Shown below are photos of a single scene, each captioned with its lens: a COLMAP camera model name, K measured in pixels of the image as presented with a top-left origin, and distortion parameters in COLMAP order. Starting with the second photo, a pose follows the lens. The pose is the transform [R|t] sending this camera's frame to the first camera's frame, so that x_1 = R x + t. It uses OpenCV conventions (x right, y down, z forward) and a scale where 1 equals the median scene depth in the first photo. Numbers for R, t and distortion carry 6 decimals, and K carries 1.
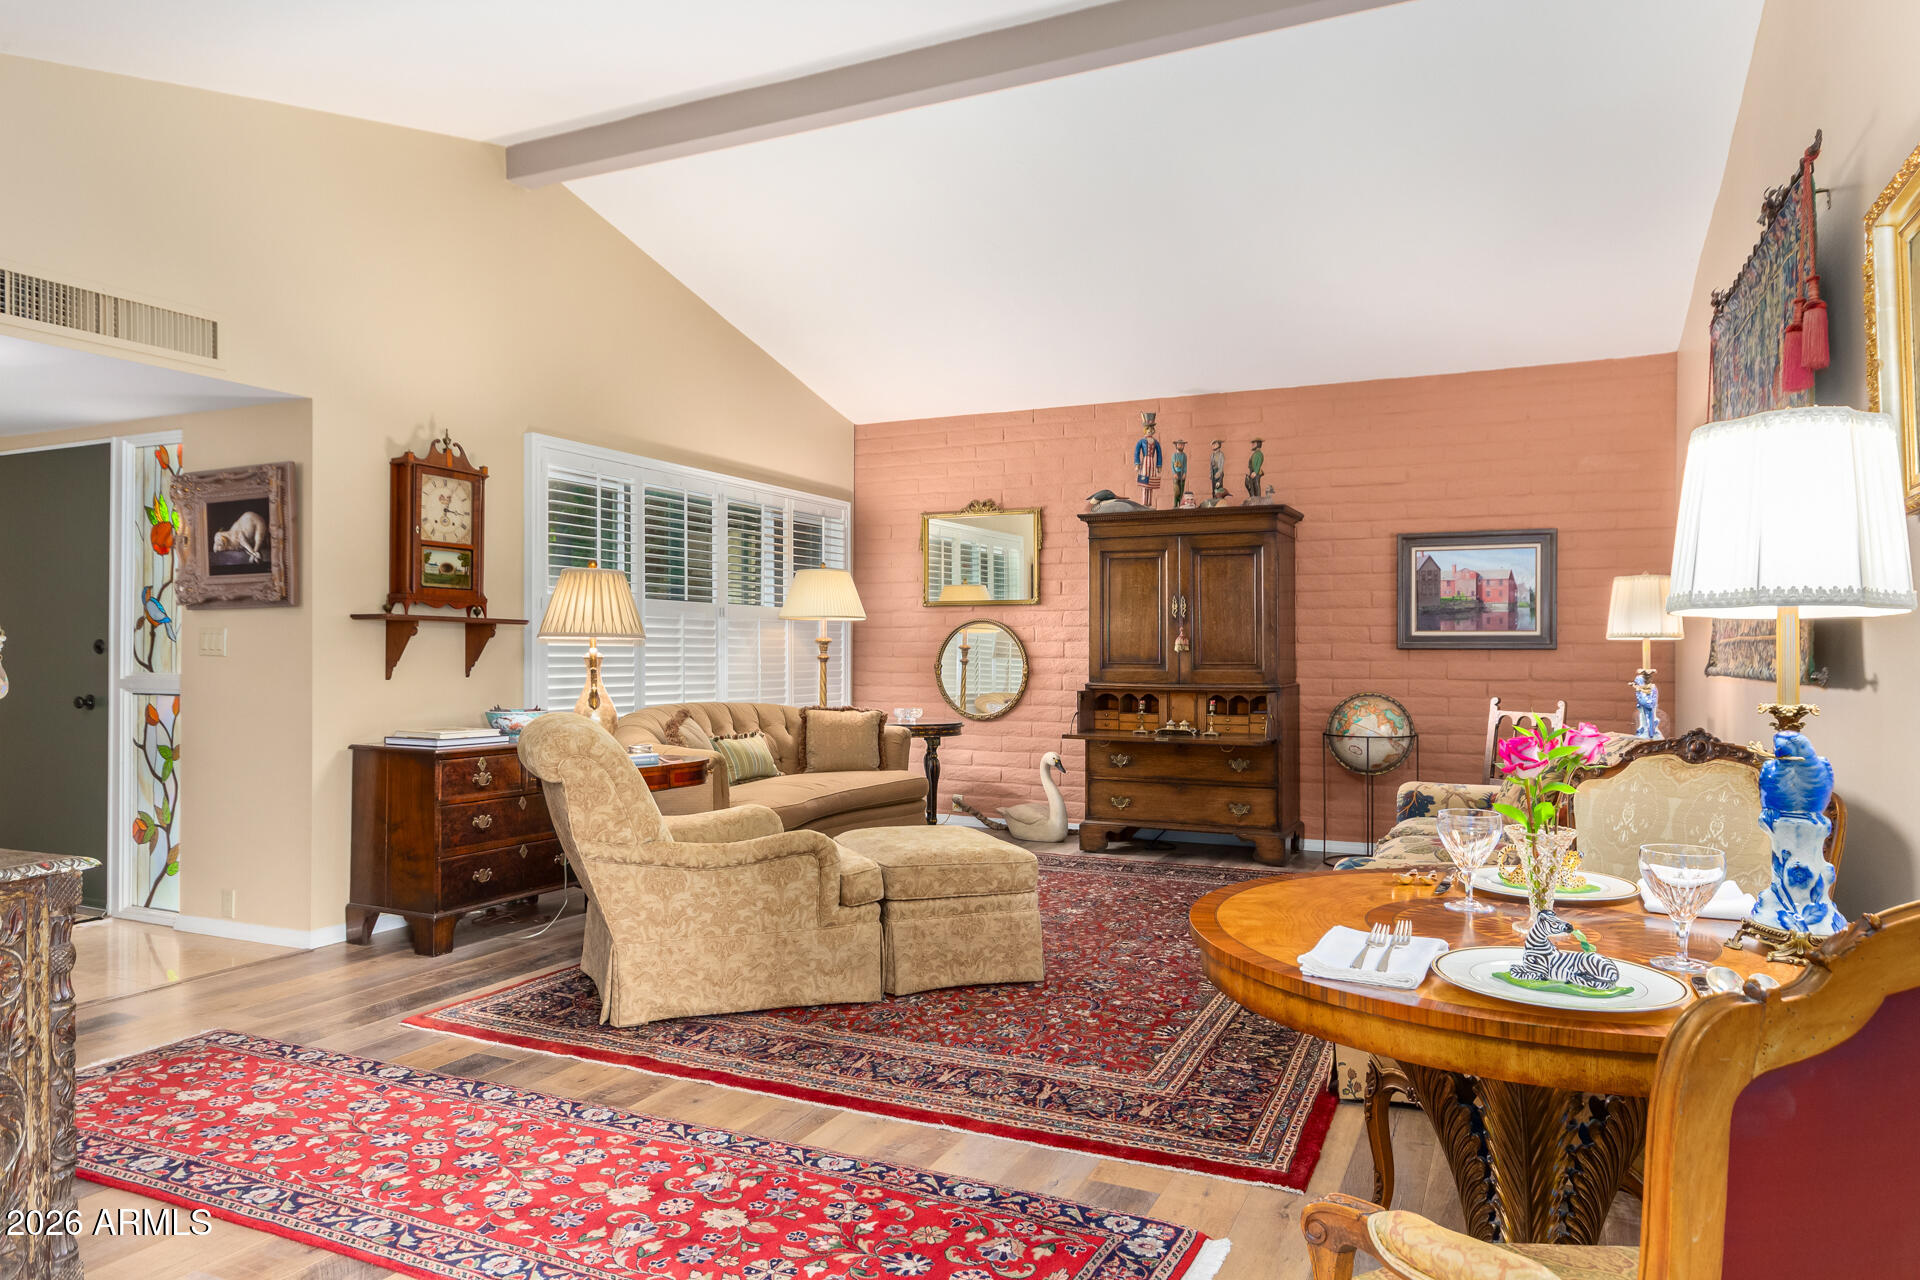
lens RADIAL K [[1196.8, 0, 979.3], [0, 1196.8, 606.7], [0, 0, 1]] dist [0.010601, -0.003367]
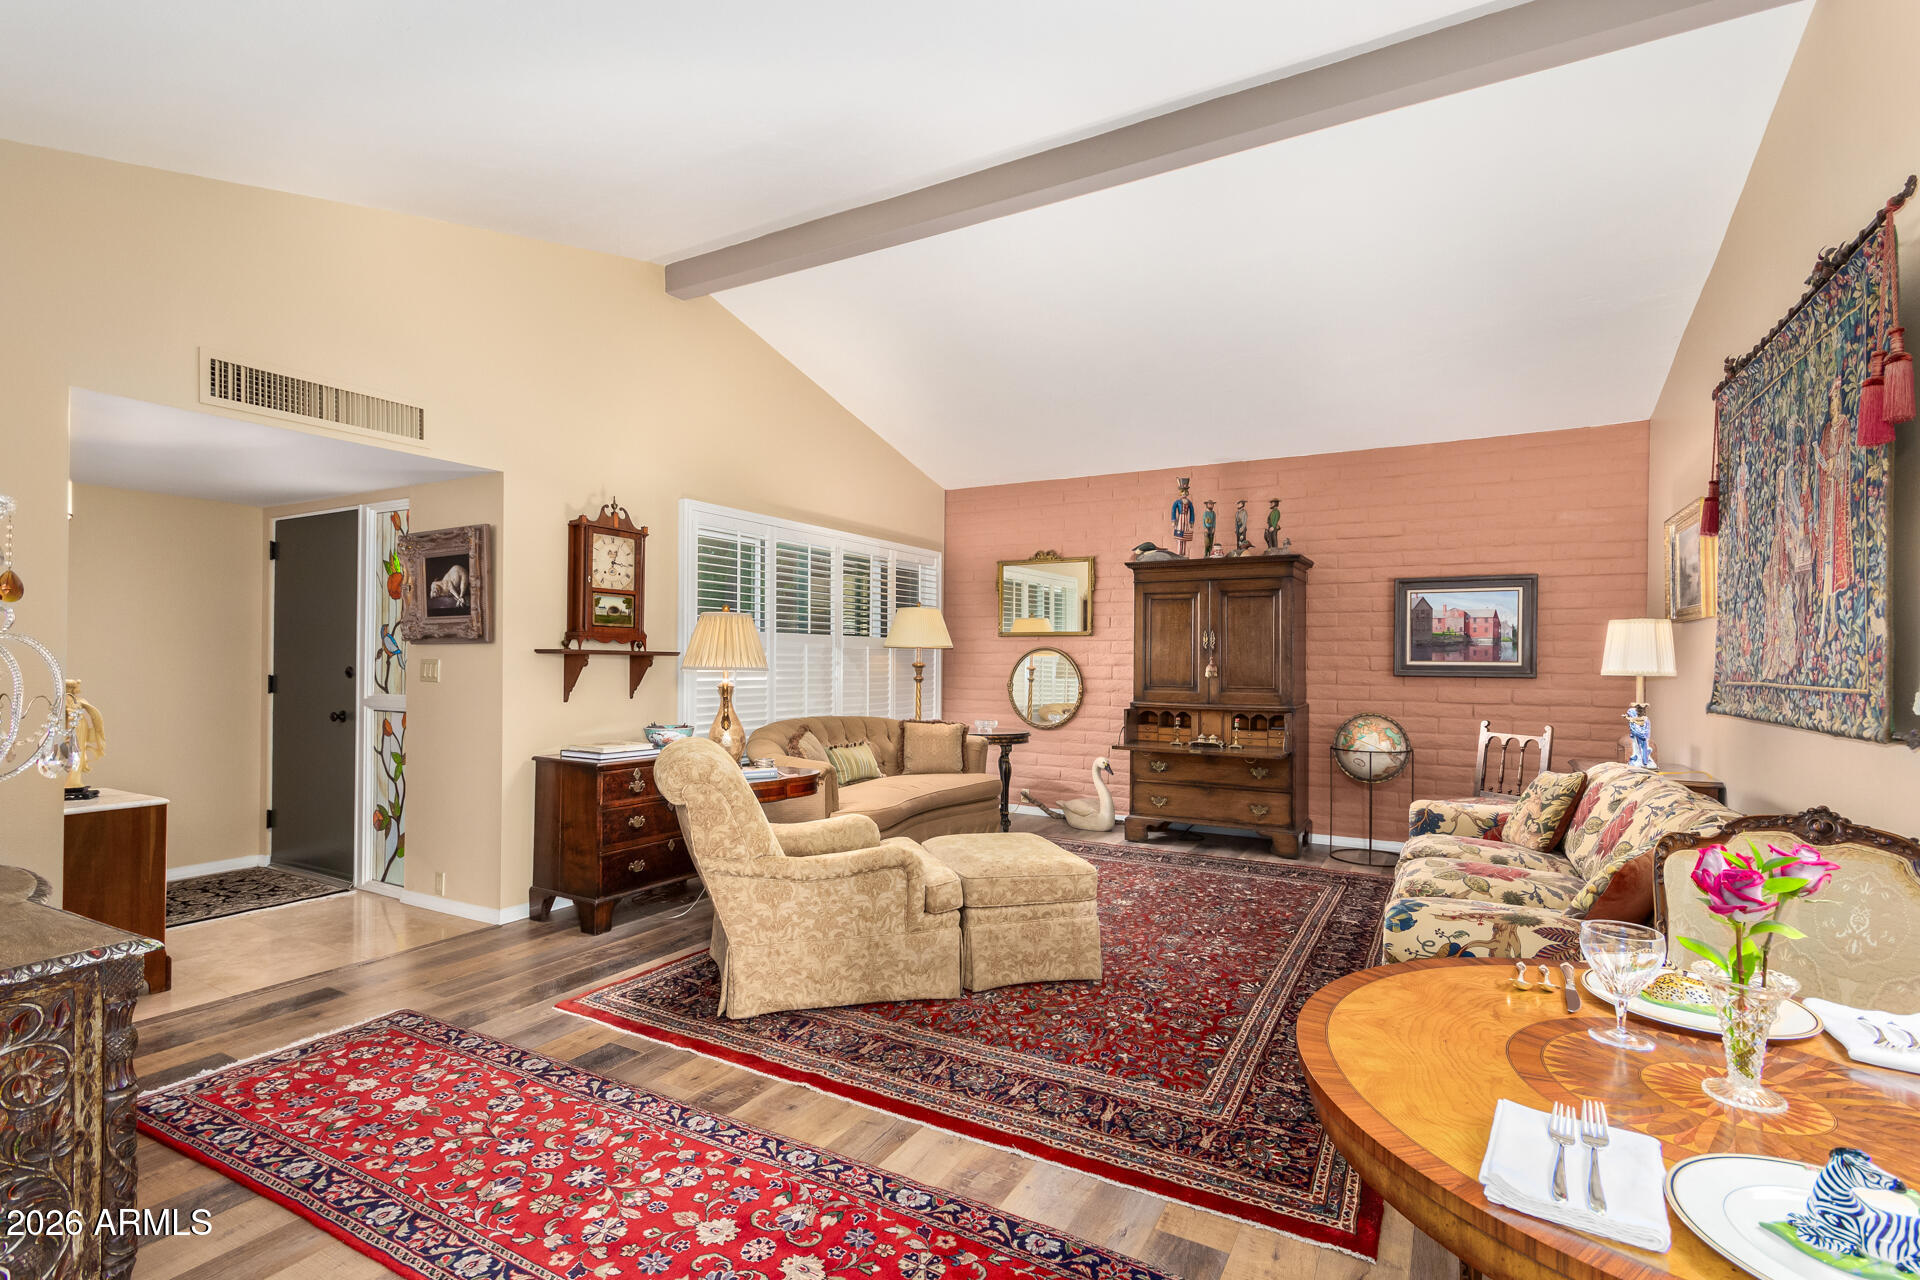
lens RADIAL K [[883.4, 0, 974.3], [0, 883.4, 634.0], [0, 0, 1]] dist [0.001040, 0.003513]
pose [[0.997207, 0.004004, -0.074586, -0.005409], [-0.003052, 0.999913, 0.012872, -0.023146], [0.074631, -0.012608, 0.997132, 0.128777]]
